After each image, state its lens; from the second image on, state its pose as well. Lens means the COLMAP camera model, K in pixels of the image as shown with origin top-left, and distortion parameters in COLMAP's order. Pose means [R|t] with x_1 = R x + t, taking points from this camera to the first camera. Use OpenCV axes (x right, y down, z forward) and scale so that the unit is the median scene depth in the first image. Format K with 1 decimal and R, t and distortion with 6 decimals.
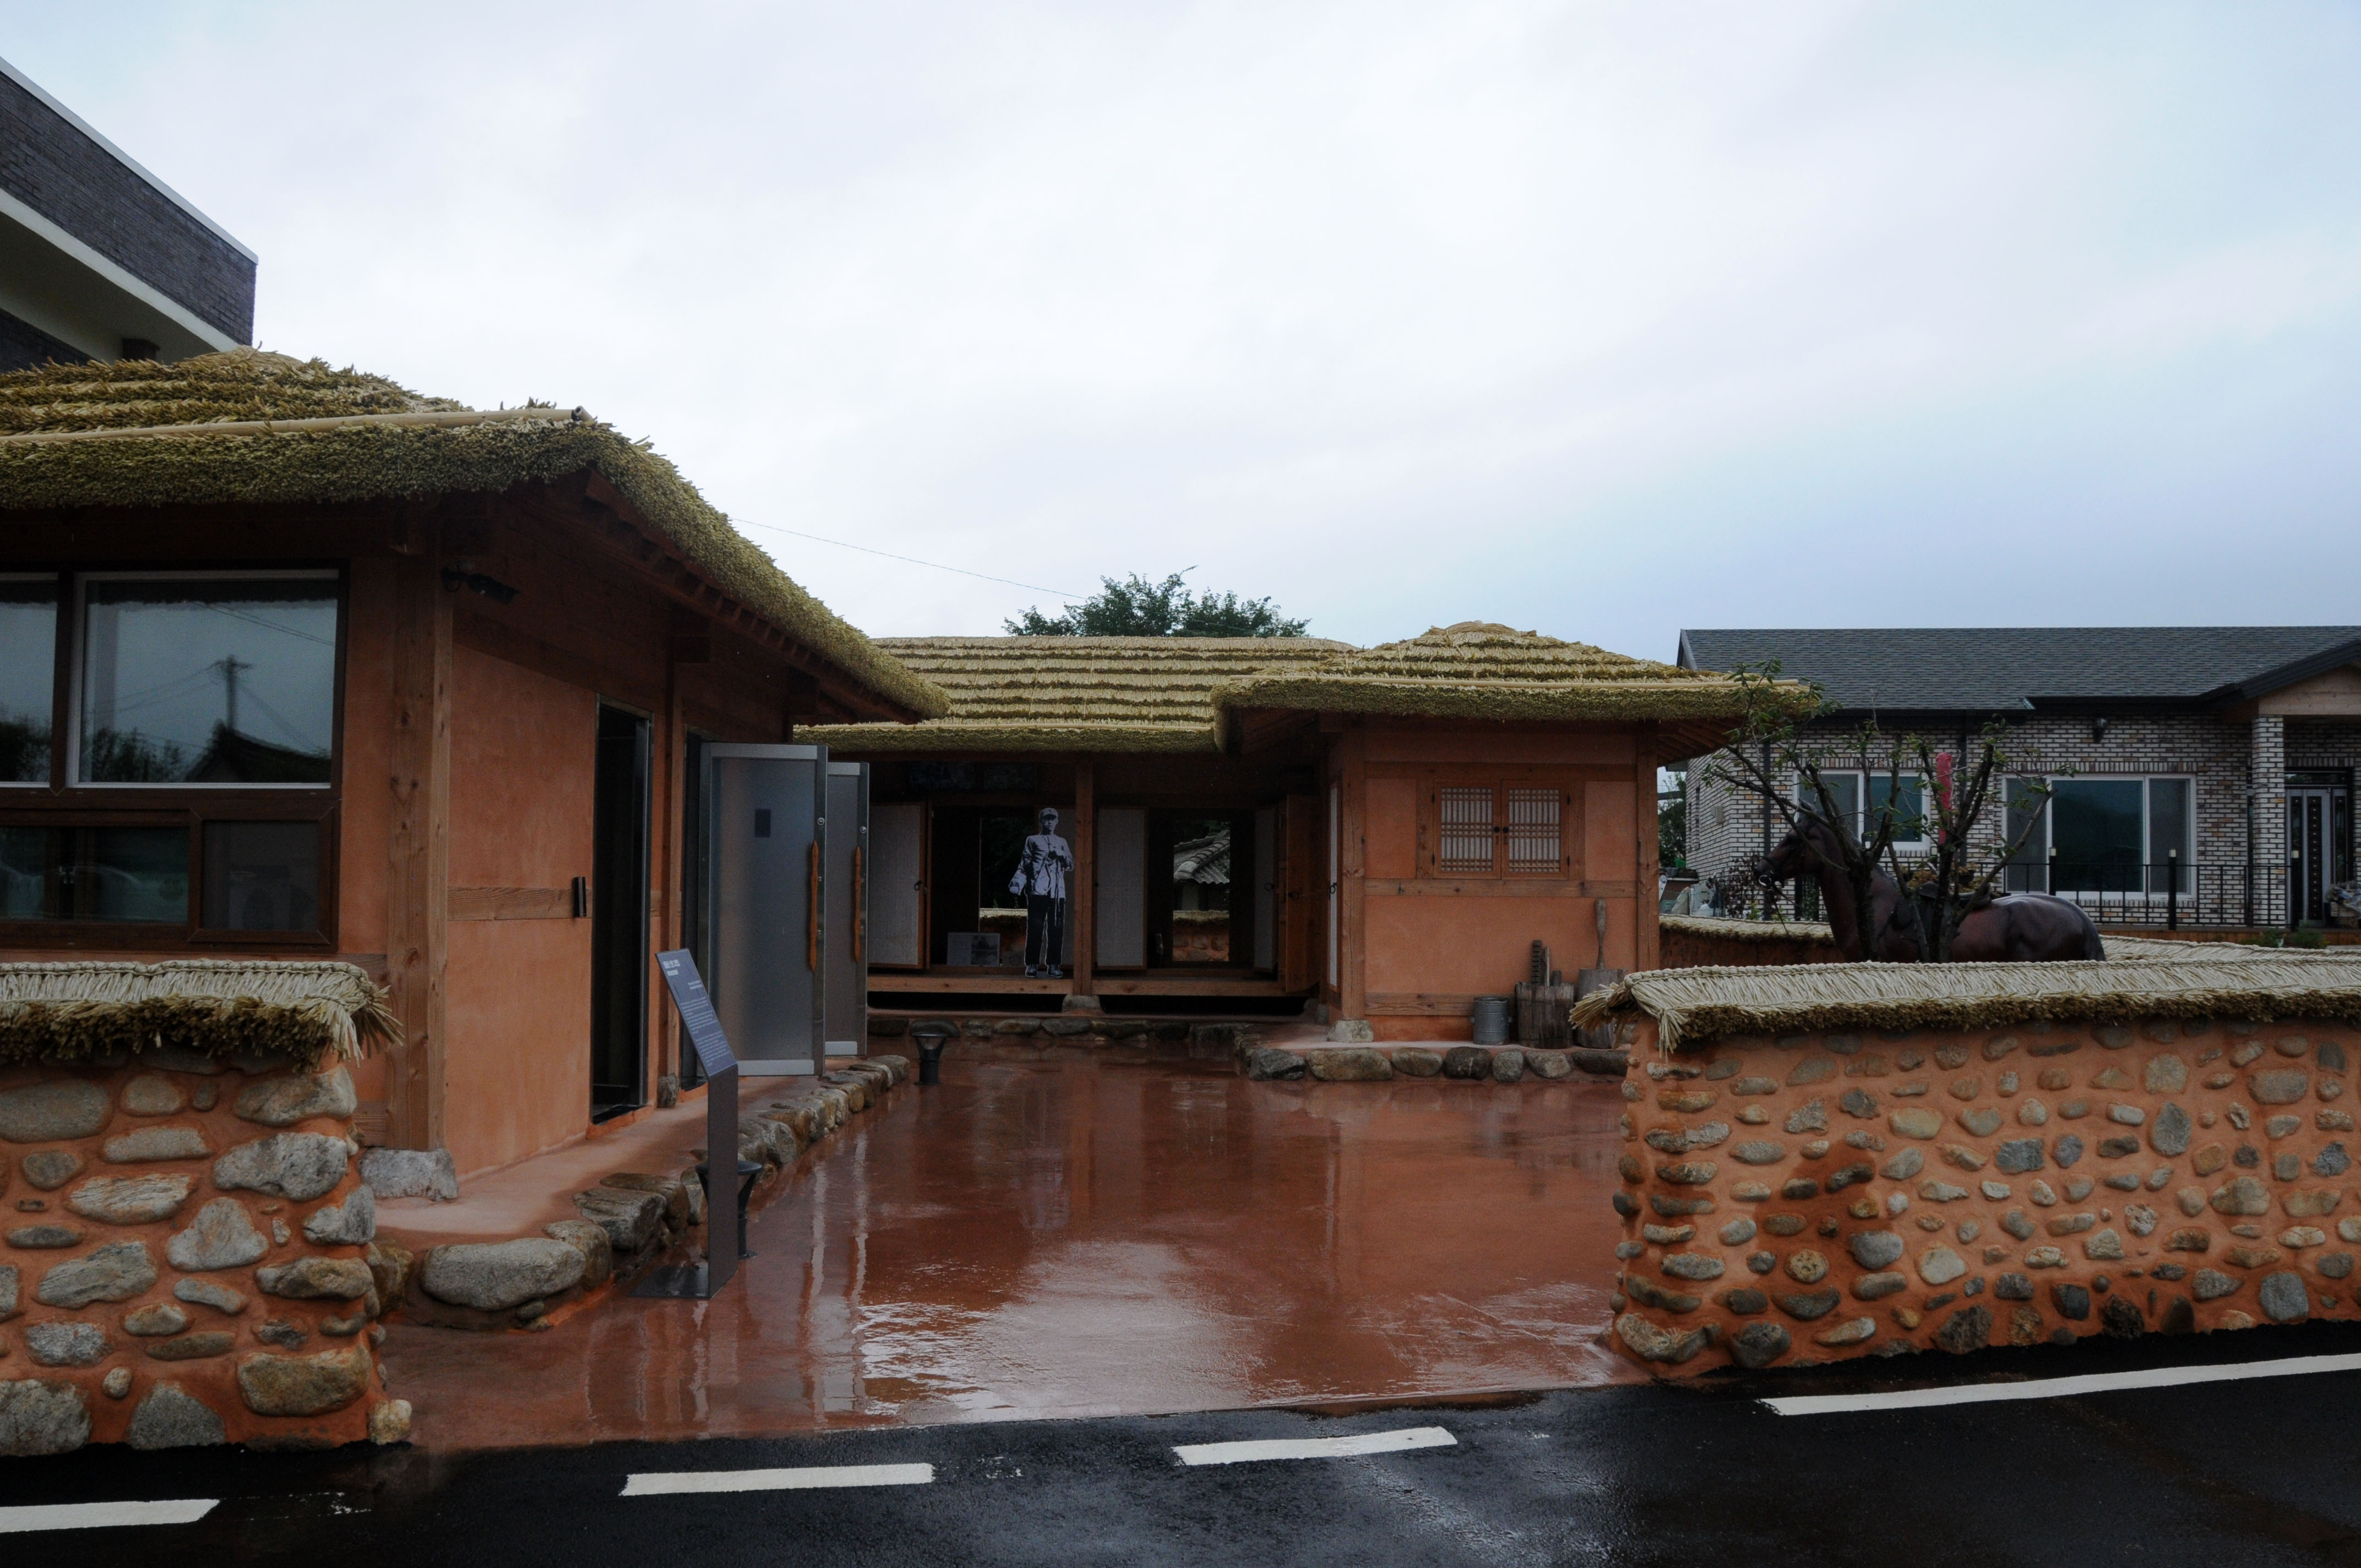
lens RADIAL K [[1848.5, 0, 1183.6], [0, 1848.5, 784.7], [0, 0, 1]] dist [-0.088327, 0.009728]
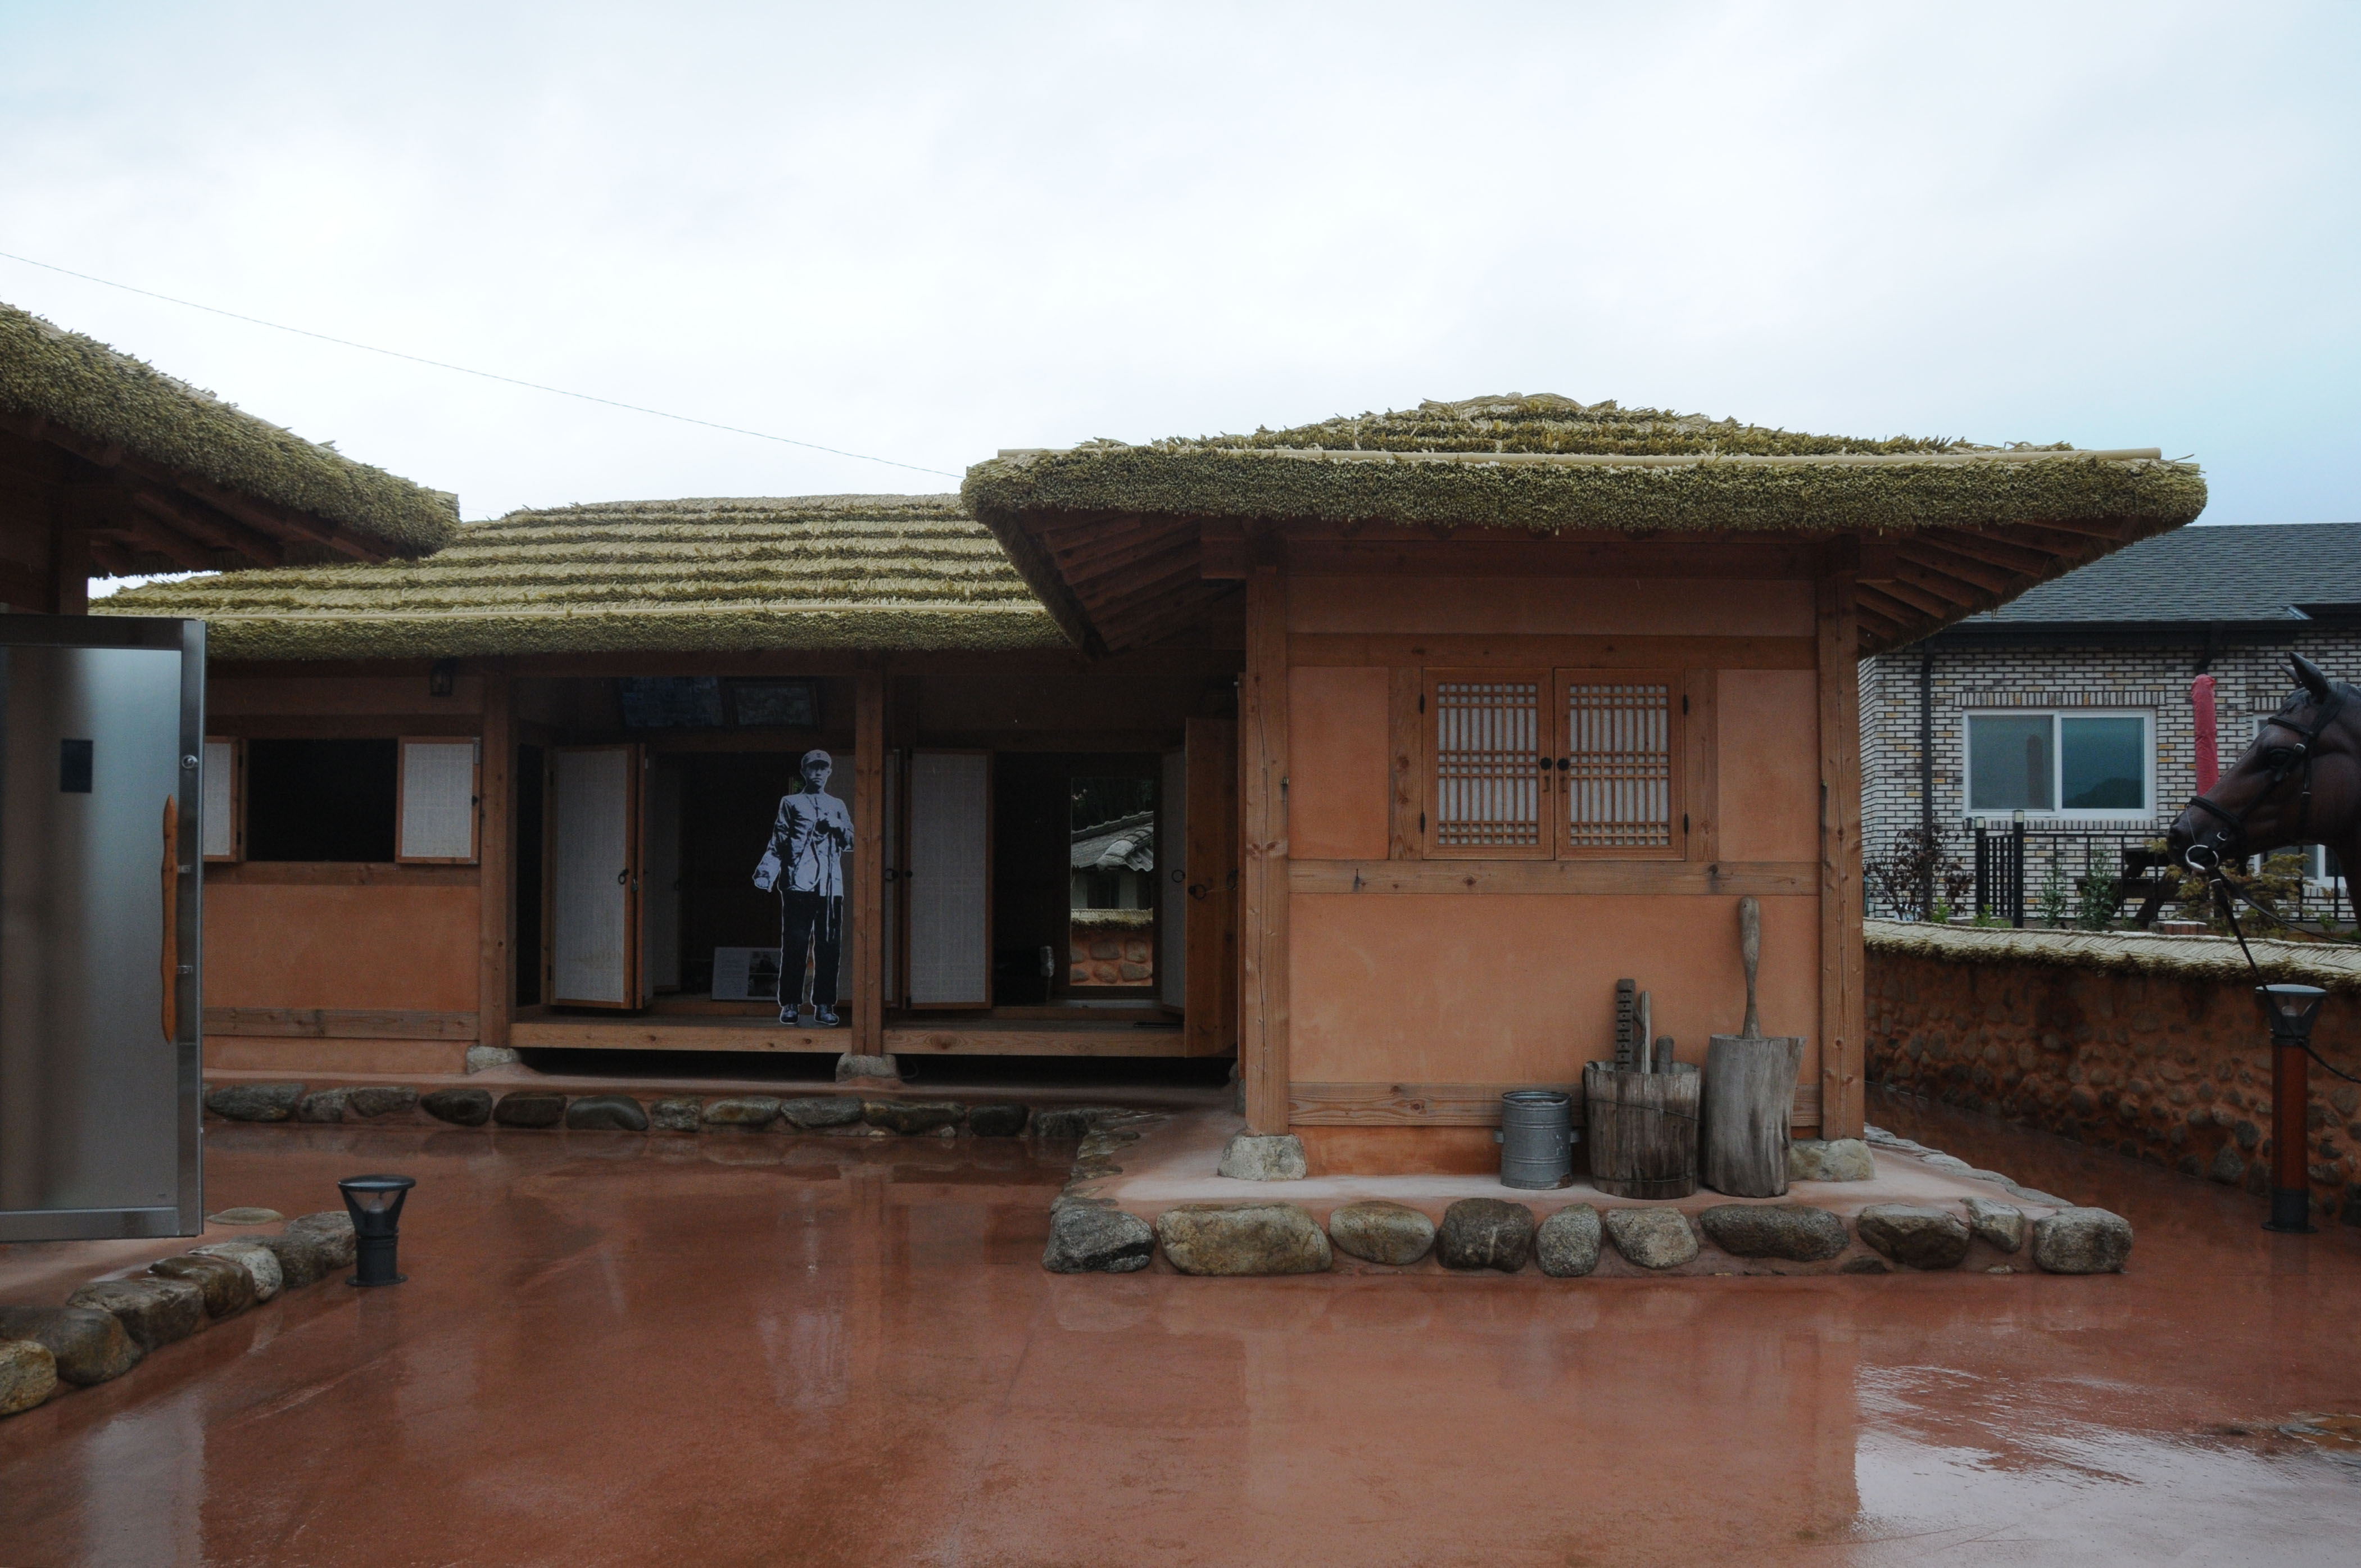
lens RADIAL K [[1848.6, 0, 1176.3], [0, 1848.6, 796.0], [0, 0, 1]] dist [-0.088327, 0.009728]
pose [[0.999430, -0.006281, -0.033180, 0.083561], [0.006682, 0.999906, 0.011999, 0.026404], [0.033102, -0.012214, 0.999377, 0.481500]]
